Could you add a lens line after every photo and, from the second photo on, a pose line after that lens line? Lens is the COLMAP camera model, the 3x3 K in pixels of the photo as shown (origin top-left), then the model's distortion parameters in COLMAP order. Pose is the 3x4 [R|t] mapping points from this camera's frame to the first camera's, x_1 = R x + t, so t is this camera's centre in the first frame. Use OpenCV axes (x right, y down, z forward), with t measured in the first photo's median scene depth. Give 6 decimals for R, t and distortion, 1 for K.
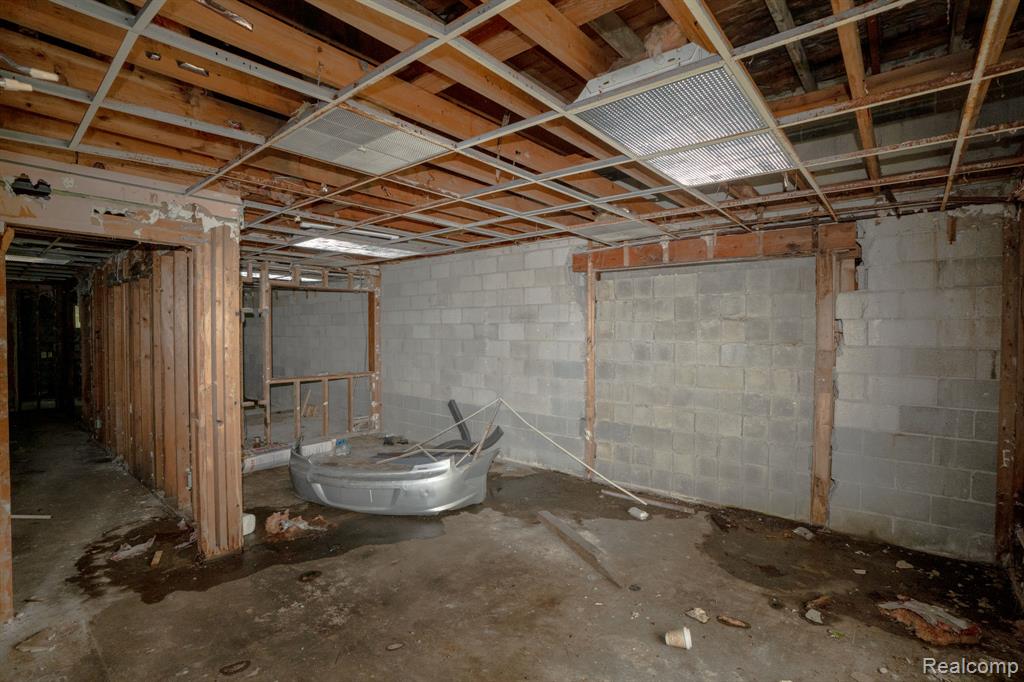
lens RADIAL K [[470.0, 0, 512.0], [0, 470.0, 341.0], [0, 0, 1]] dist [-0.001108, -0.000173]
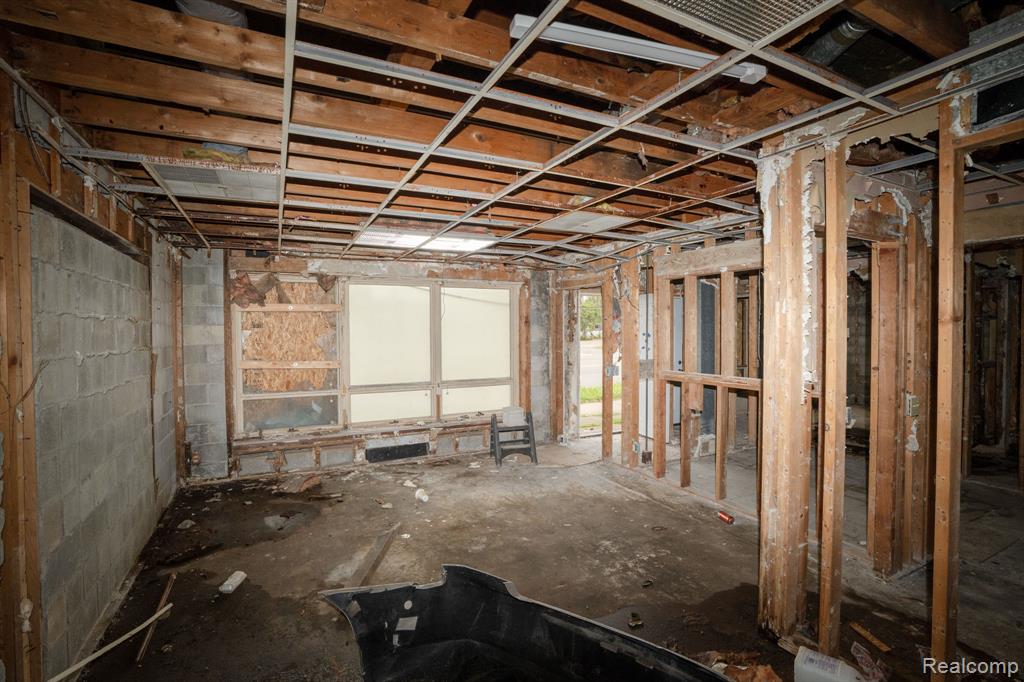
lens RADIAL K [[470.0, 0, 512.0], [0, 470.0, 341.0], [0, 0, 1]] dist [-0.001108, -0.000173]
pose [[-0.917471, -0.003961, 0.397783, -0.598453], [0.012370, 0.999183, 0.038479, -0.044908], [-0.397610, 0.040224, -0.916672, 2.121445]]
